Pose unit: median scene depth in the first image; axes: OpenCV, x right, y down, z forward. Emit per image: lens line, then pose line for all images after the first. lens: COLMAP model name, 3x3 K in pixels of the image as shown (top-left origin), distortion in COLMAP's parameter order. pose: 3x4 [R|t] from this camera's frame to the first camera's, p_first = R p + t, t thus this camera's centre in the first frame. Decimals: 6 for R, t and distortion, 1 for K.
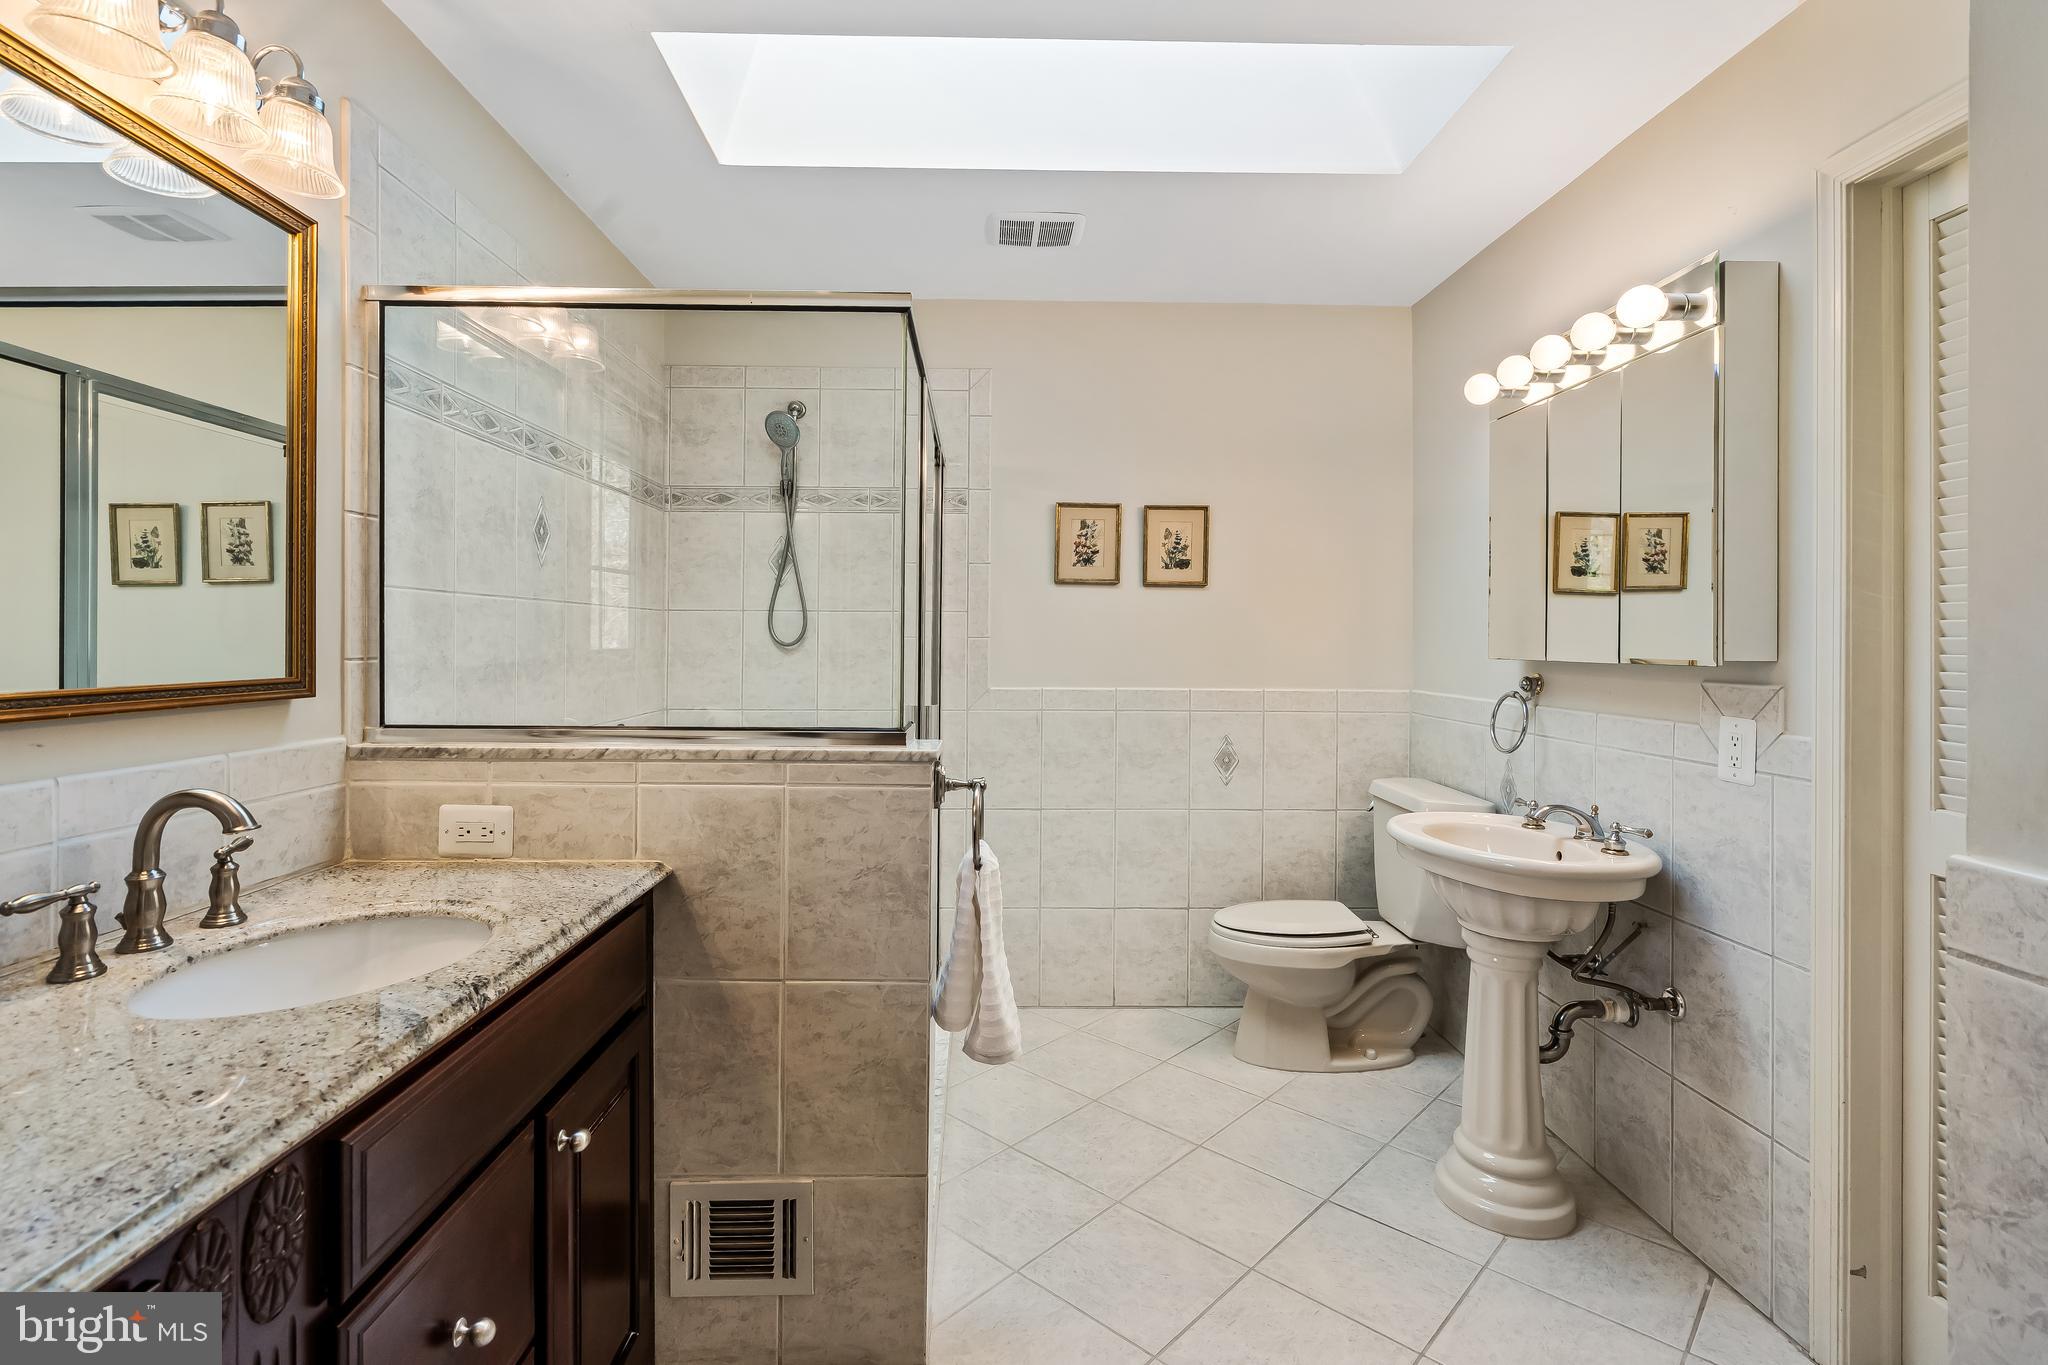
lens RADIAL K [[933.3, 0, 1004.0], [0, 933.3, 644.6], [0, 0, 1]] dist [-0.010145, 0.002767]
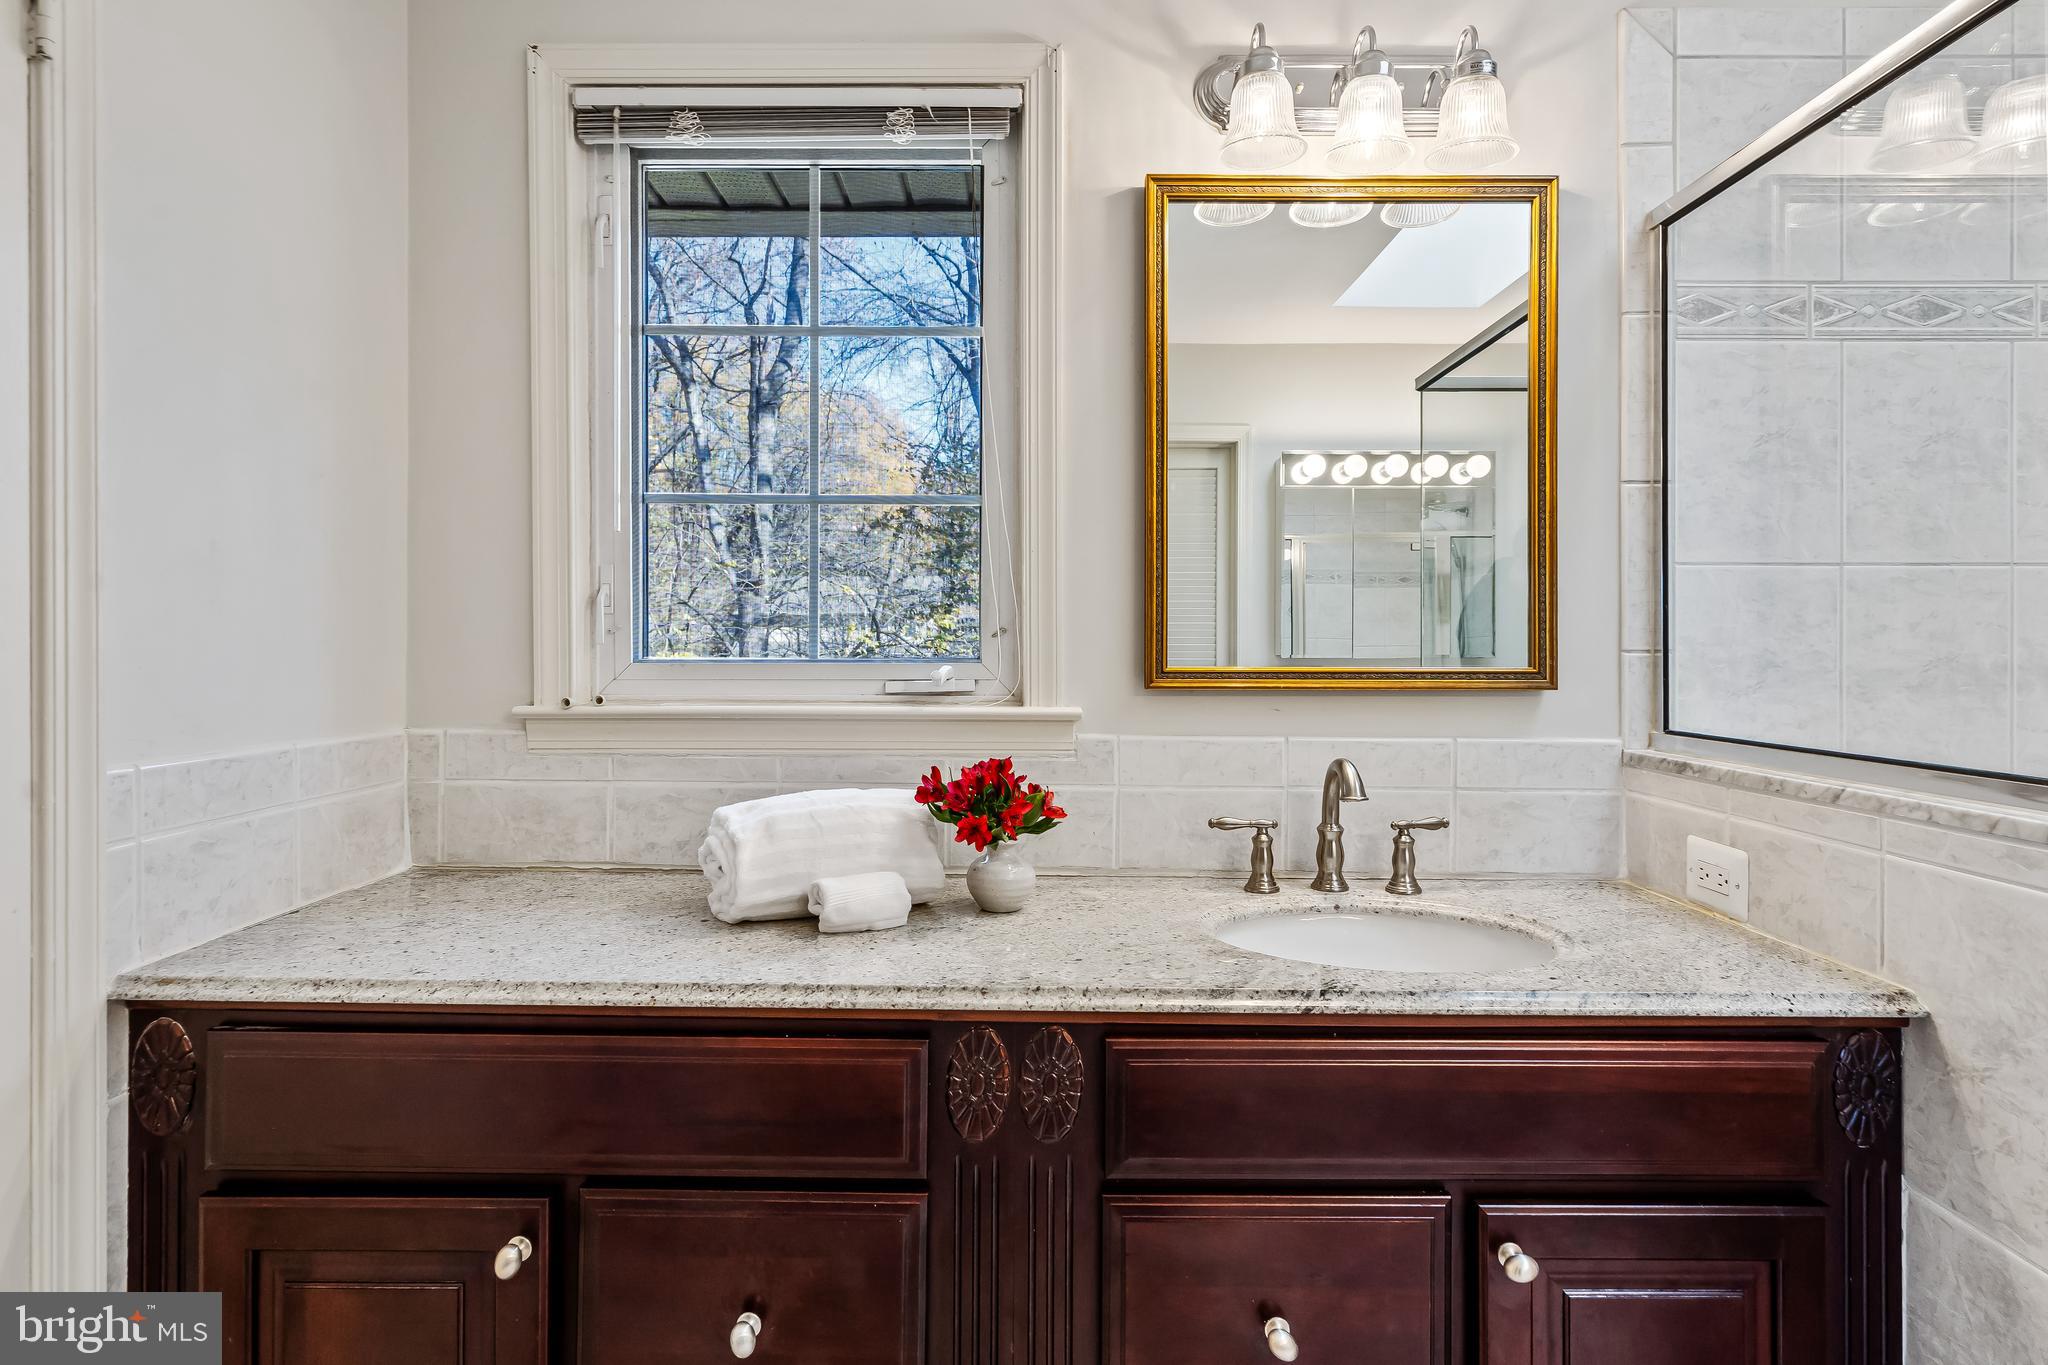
lens RADIAL K [[1112.5, 0, 1023.9], [0, 1112.5, 665.1], [0, 0, 1]] dist [-0.002295, 0.000459]
pose [[-0.028234, 0.007174, -0.999576, 0.354329], [-0.005394, 0.999959, 0.007329, 0.024245], [0.999587, 0.005599, -0.028194, 0.461372]]
